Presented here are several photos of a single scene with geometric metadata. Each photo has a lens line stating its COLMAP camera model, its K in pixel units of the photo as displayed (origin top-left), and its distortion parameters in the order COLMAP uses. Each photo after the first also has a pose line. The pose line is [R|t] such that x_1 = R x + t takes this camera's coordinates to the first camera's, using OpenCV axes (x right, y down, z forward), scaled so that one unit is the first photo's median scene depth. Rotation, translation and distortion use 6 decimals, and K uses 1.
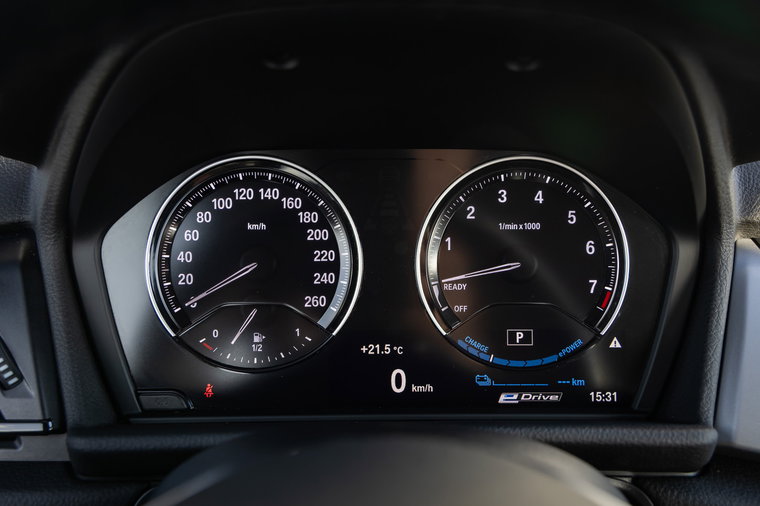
lens RADIAL K [[760.6, 0, 378.7], [0, 760.6, 250.8], [0, 0, 1]] dist [-0.005565, 0.000000]
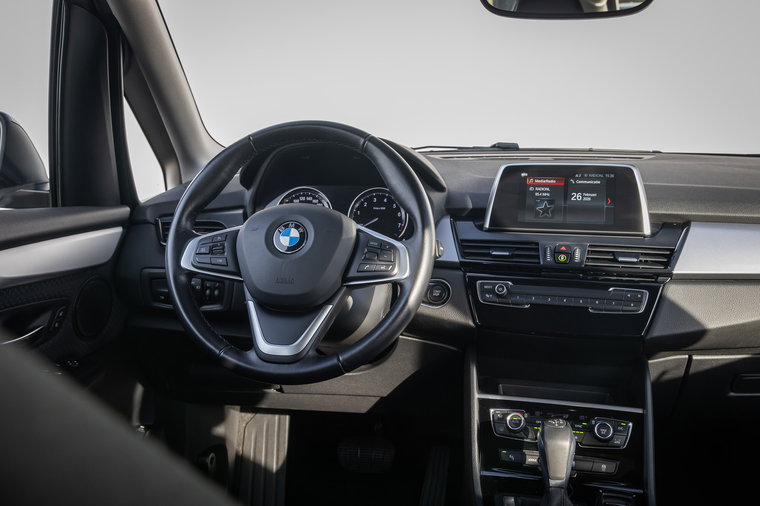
lens RADIAL K [[760.6, 0, 380.5], [0, 760.6, 239.2], [0, 0, 1]] dist [-0.005565, 0.000000]
pose [[0.985035, 0.010803, -0.172016, 0.789447], [-0.050382, 0.972489, -0.227437, 0.892298], [0.164826, 0.232700, 0.958480, -2.276686]]
